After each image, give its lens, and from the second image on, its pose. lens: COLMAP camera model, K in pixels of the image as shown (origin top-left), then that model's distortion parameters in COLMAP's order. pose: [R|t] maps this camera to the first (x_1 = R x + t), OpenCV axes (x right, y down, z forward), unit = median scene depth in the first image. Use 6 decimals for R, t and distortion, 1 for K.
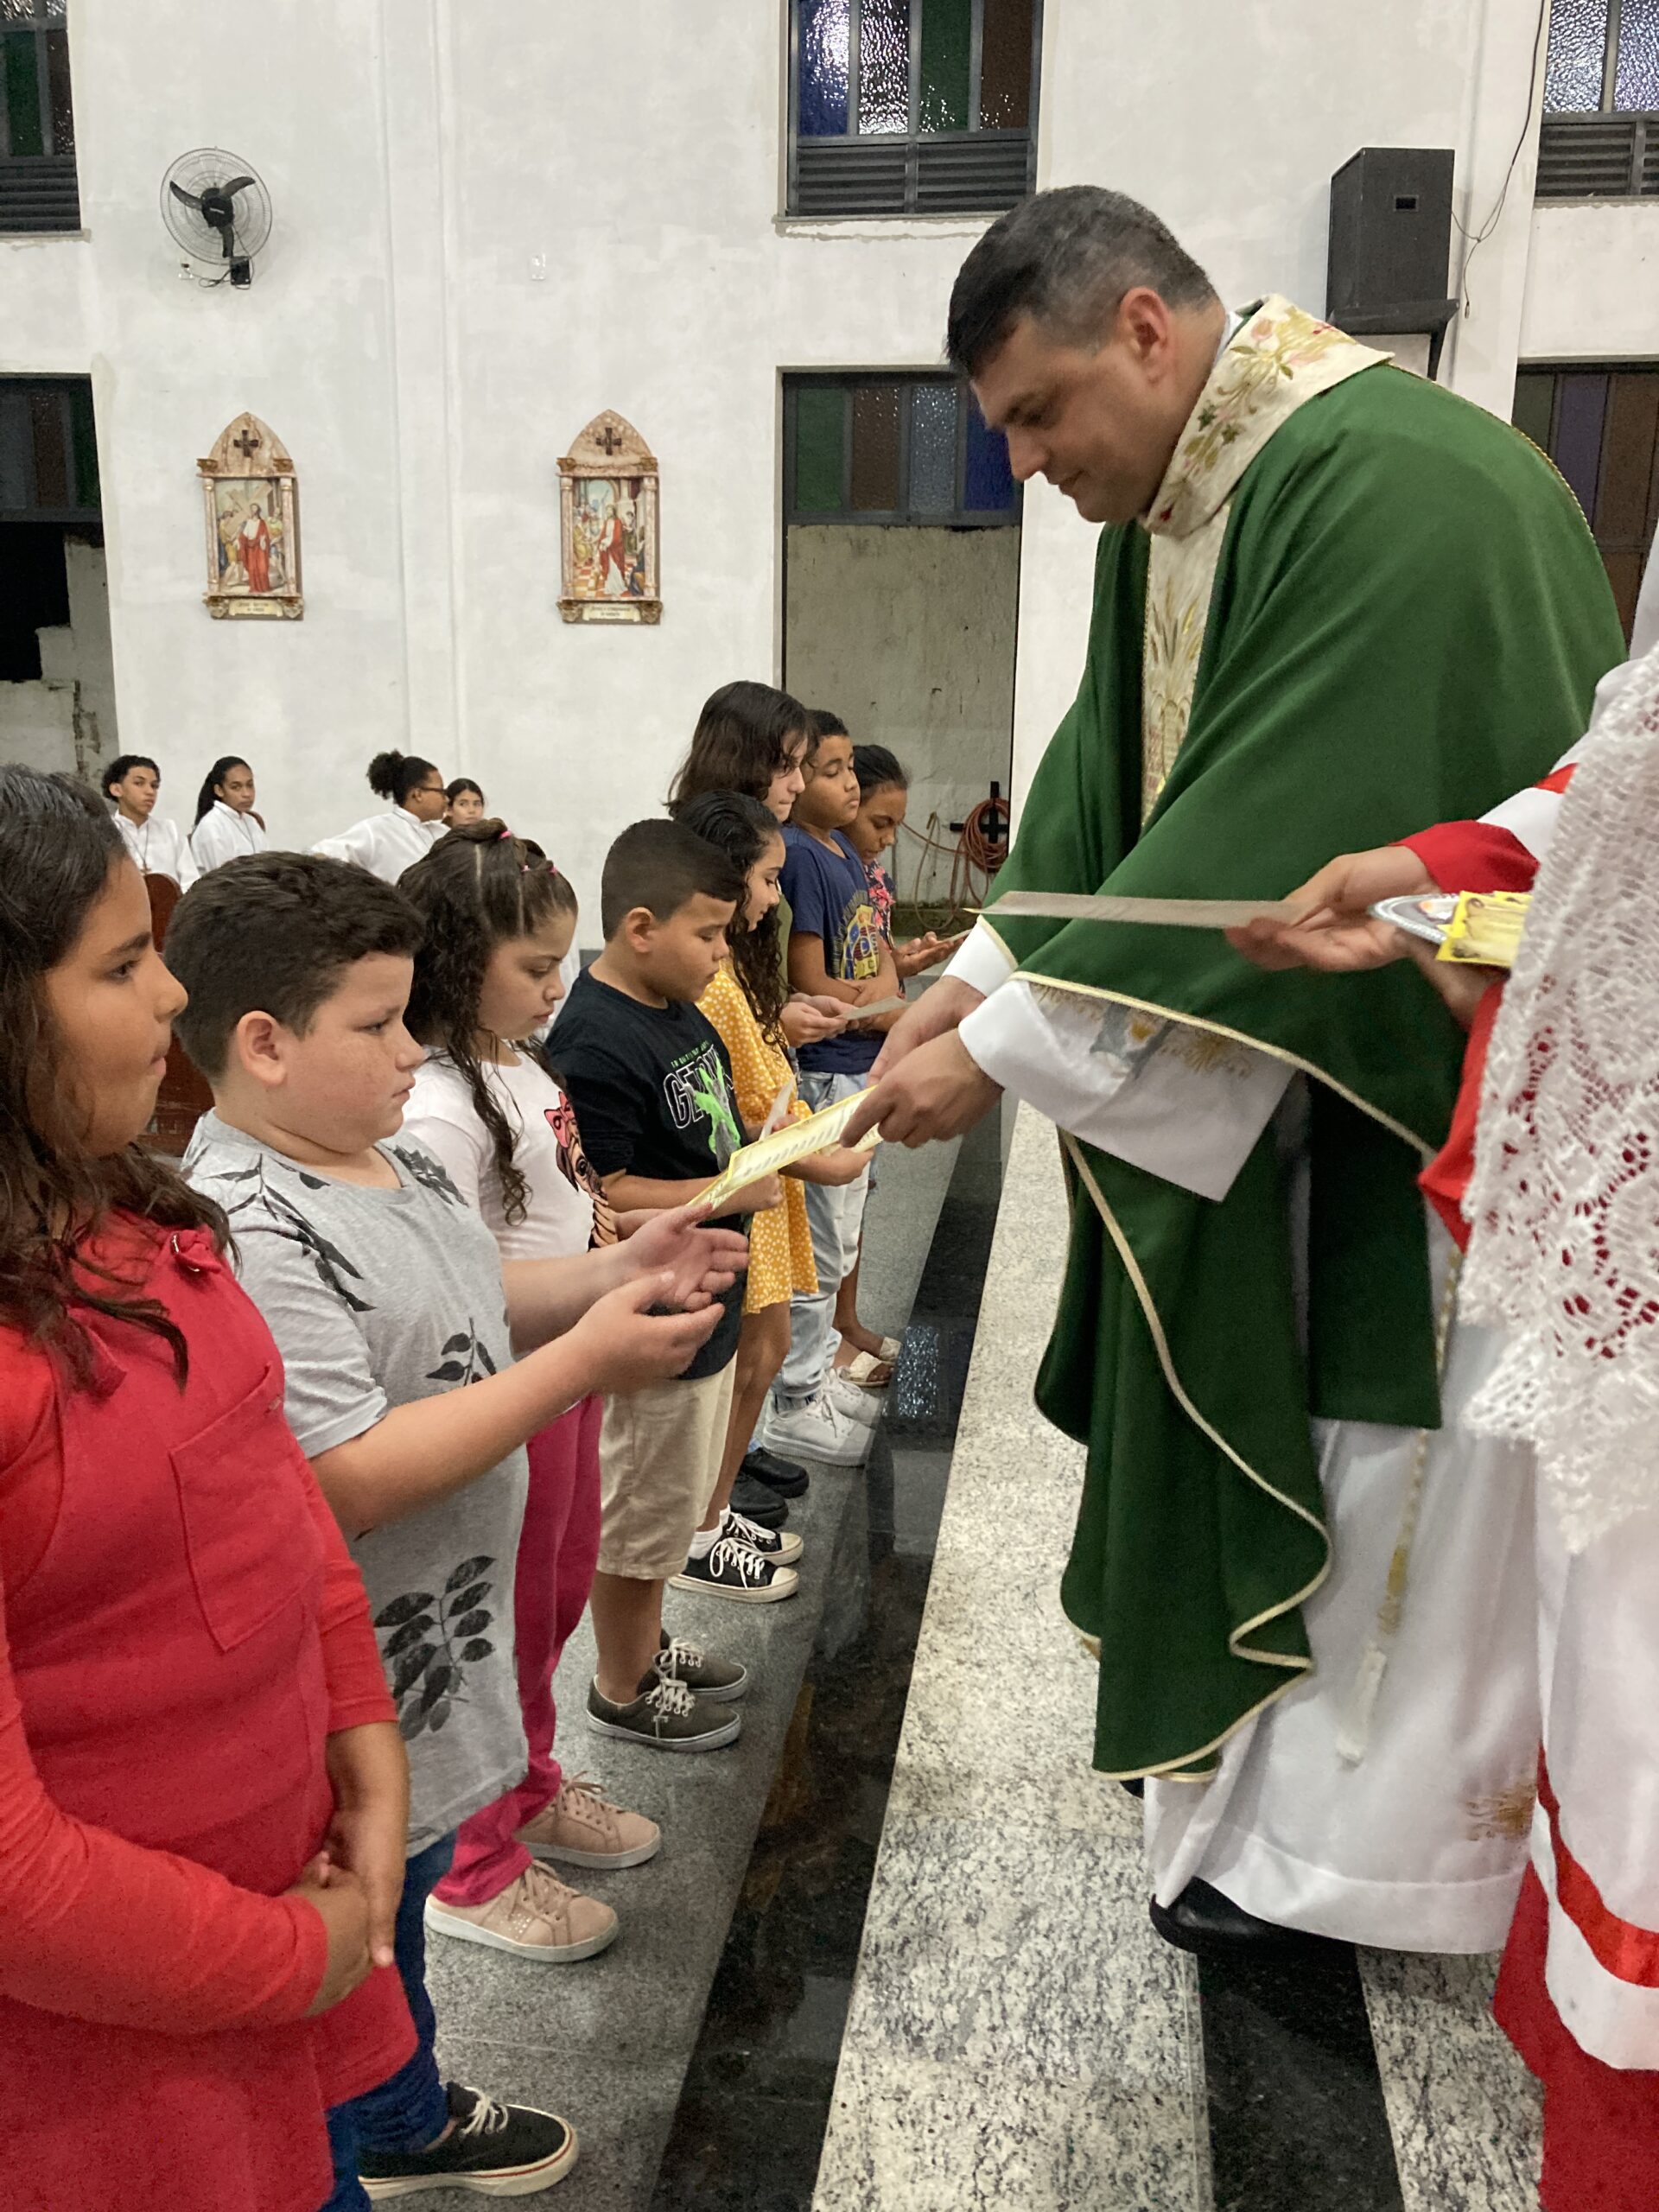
lens RADIAL K [[1810.1, 0, 807.5], [0, 1810.1, 1089.7], [0, 0, 1]] dist [0.007406, 0.006029]
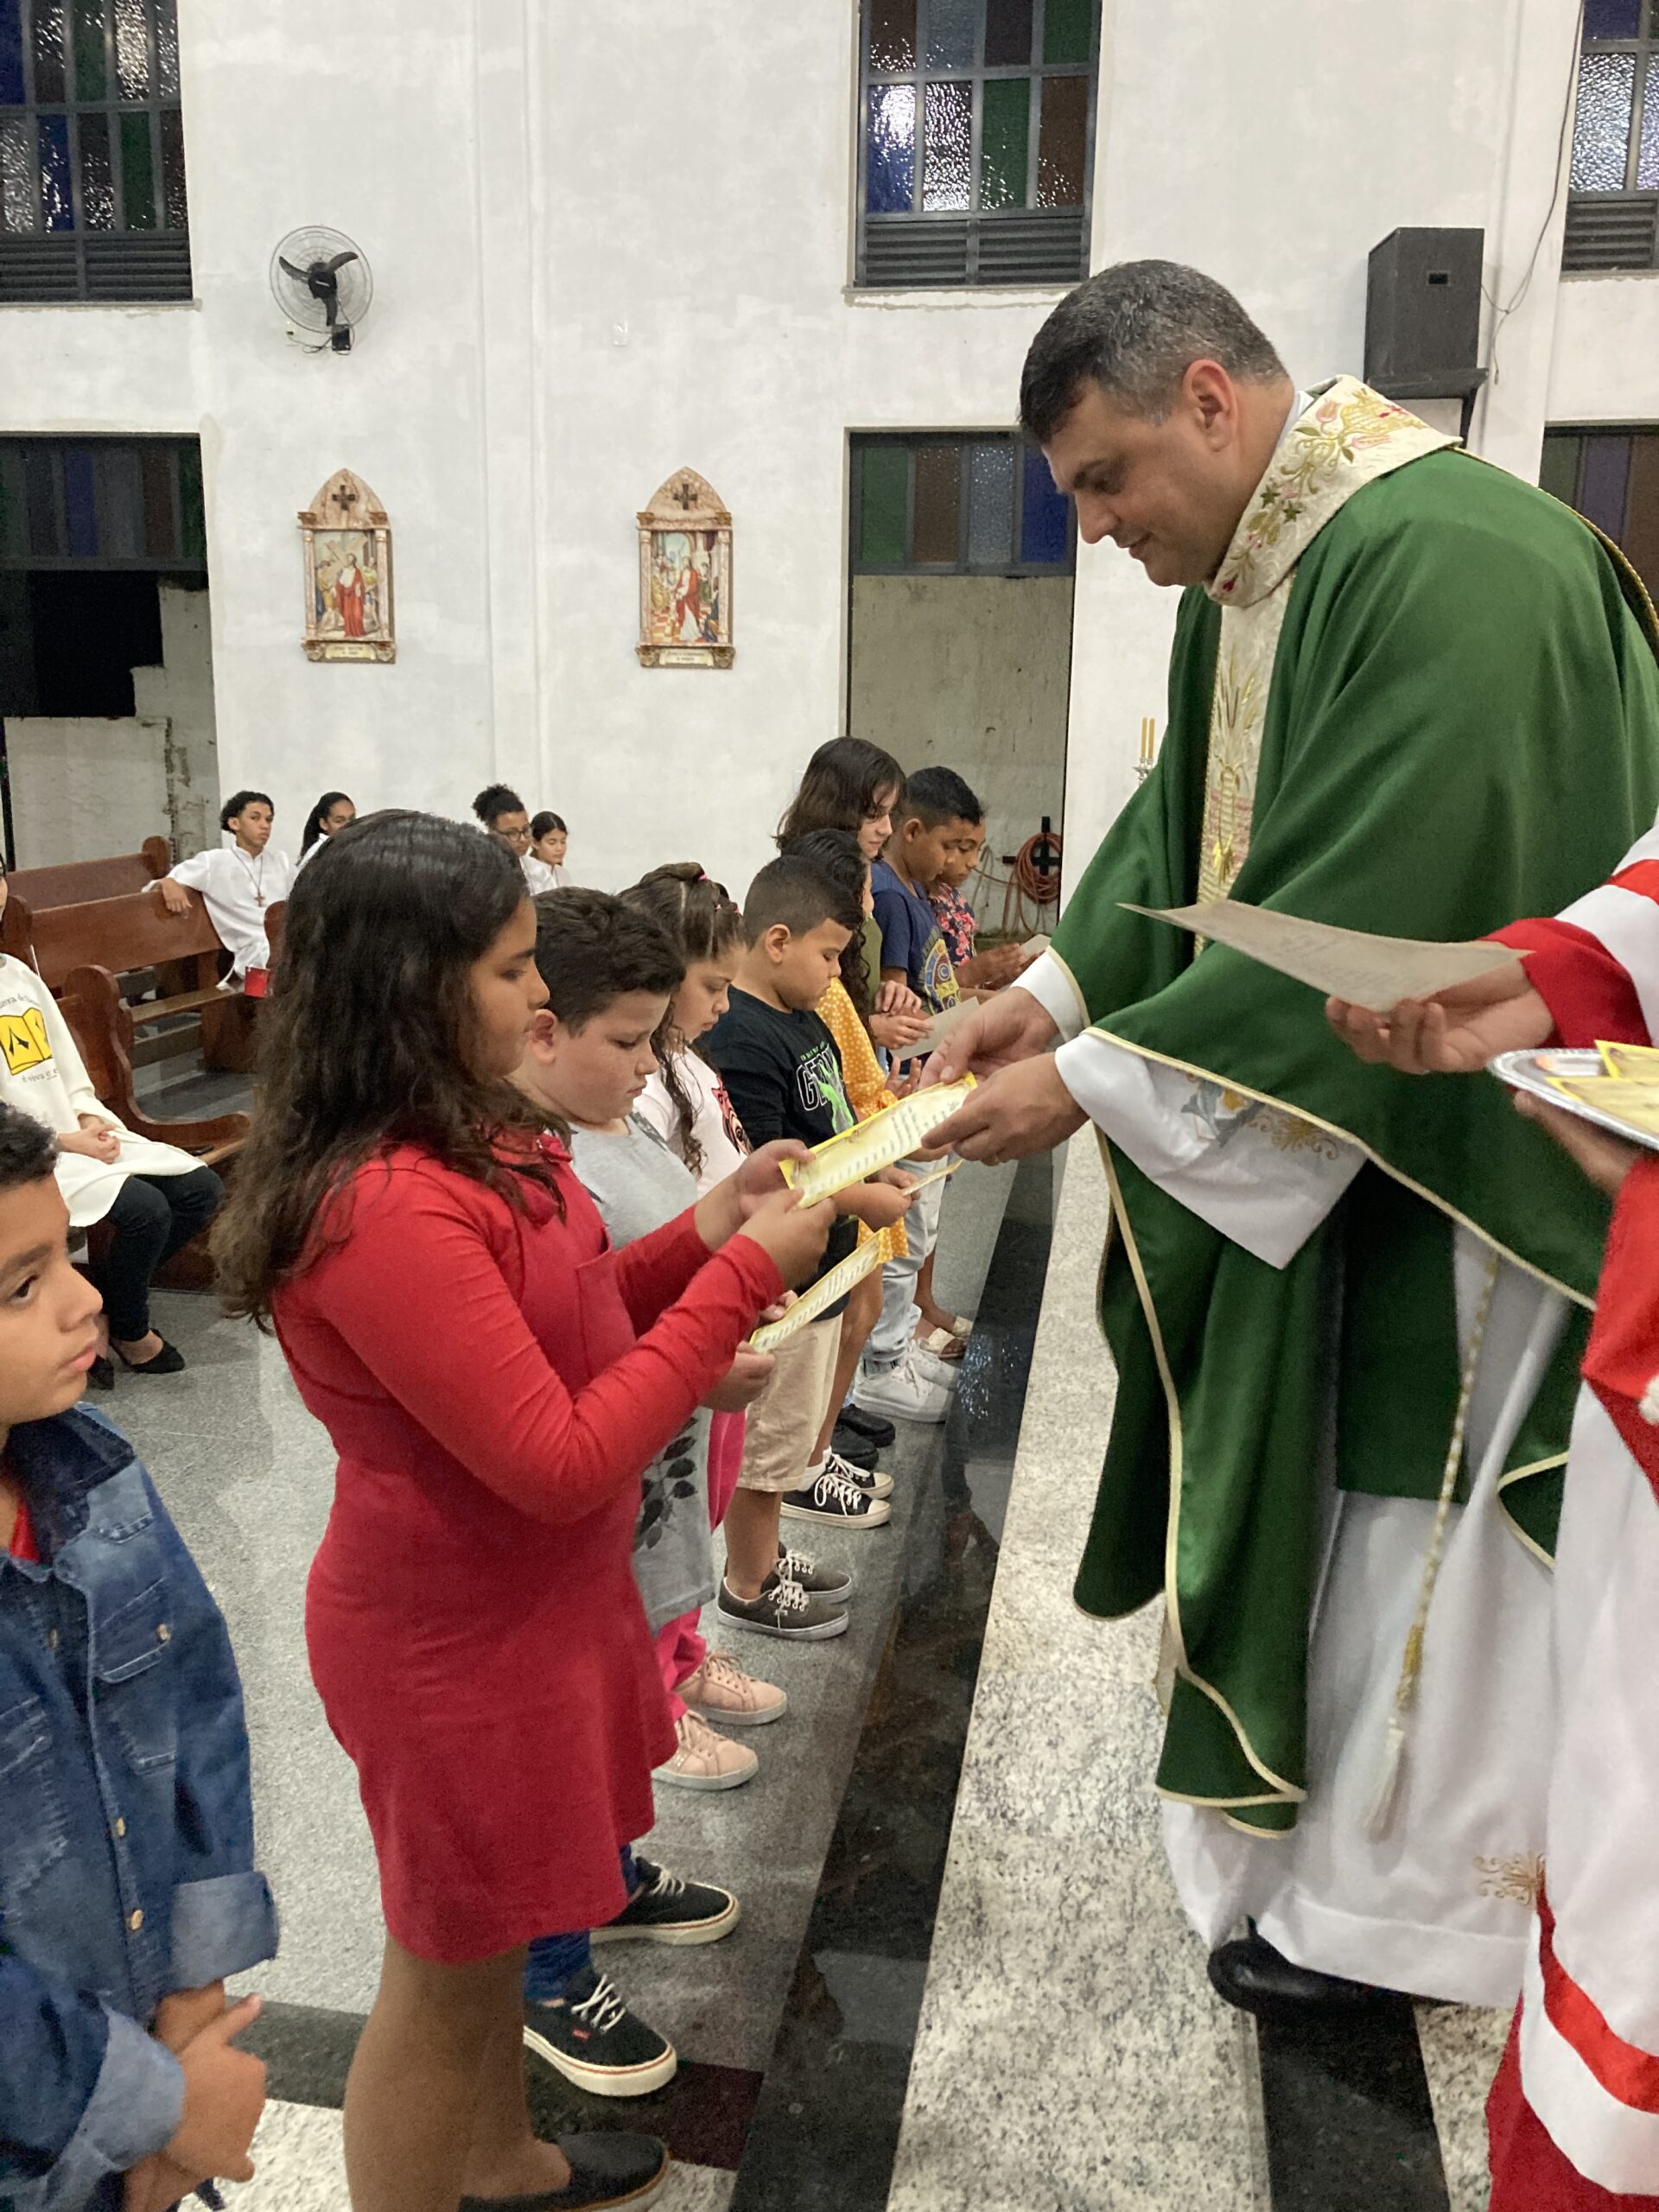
lens RADIAL K [[1810.1, 0, 823.8], [0, 1810.1, 1098.5], [0, 0, 1]] dist [0.007406, 0.006029]
pose [[0.999882, 0.005763, -0.014271, -0.011502], [-0.005947, 0.999899, -0.012908, 0.008006], [0.014195, 0.012991, 0.999815, -0.055751]]
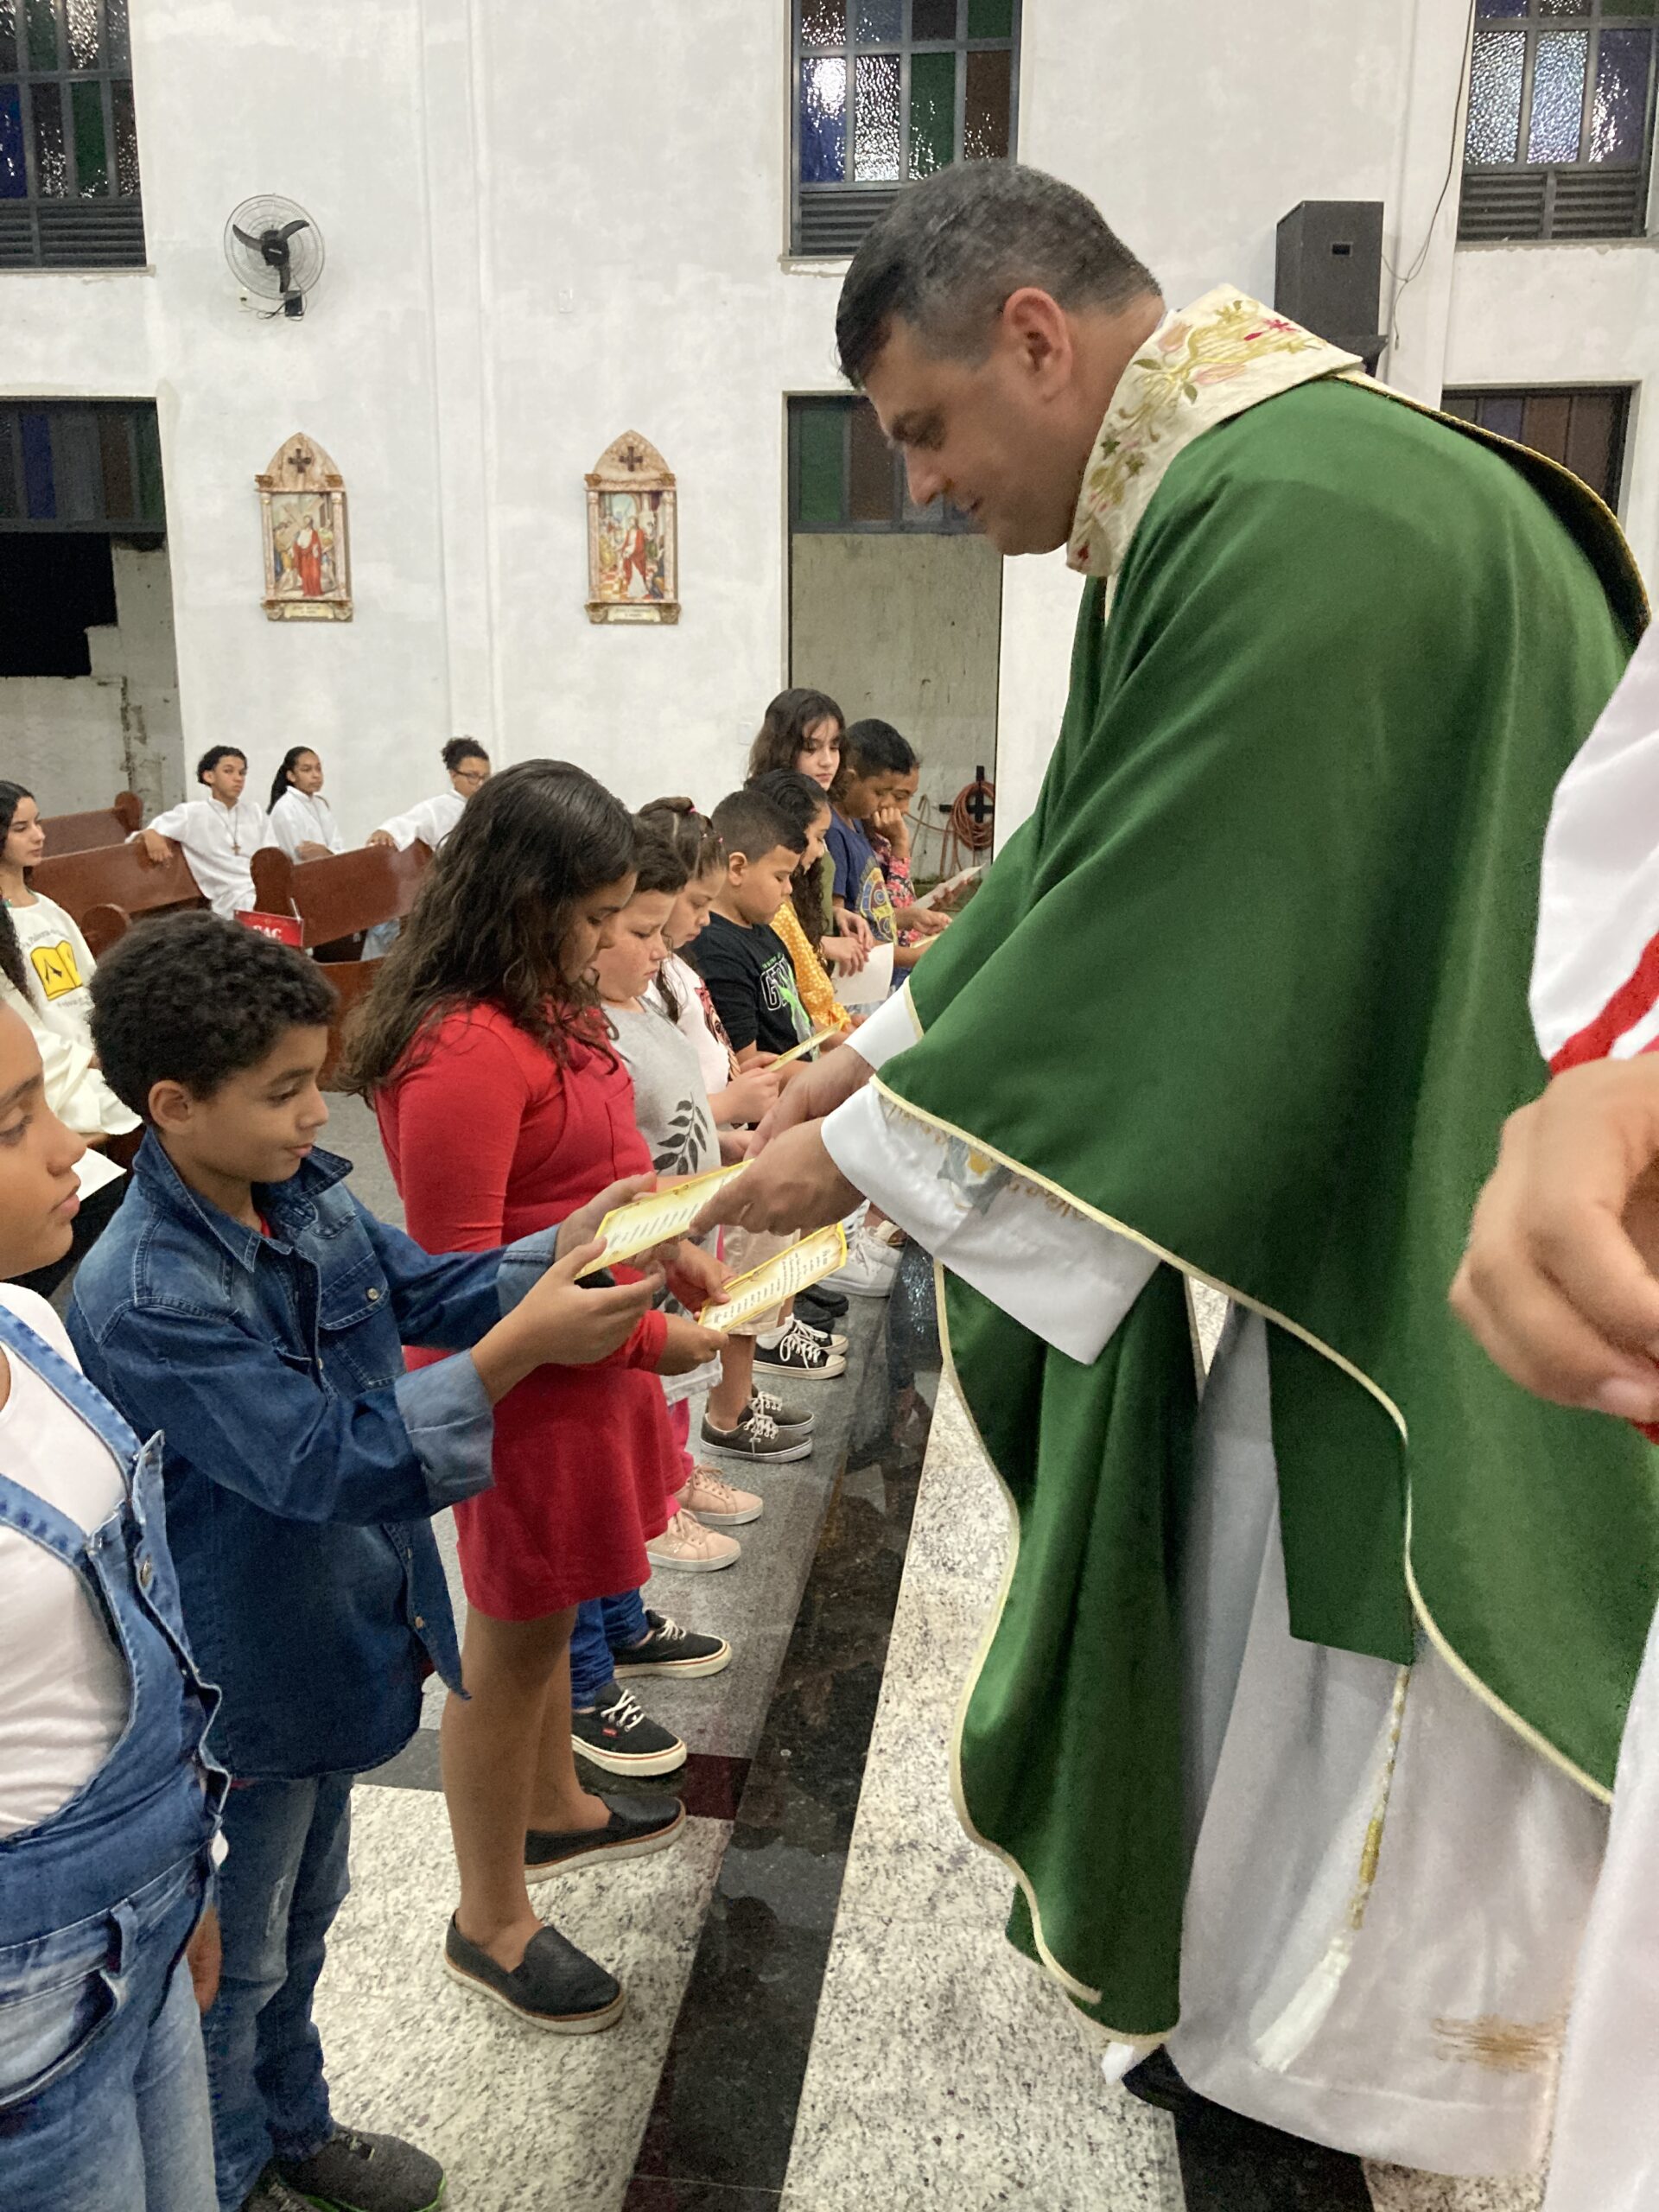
lens RADIAL K [[1810.1, 0, 822.4], [0, 1810.1, 1106.1], [0, 0, 1]] dist [0.007406, 0.006029]
pose [[0.999815, -0.009377, 0.016812, -0.015147], [0.009109, 0.999832, 0.015920, 0.020880], [-0.016959, -0.015764, 0.999732, -0.114564]]
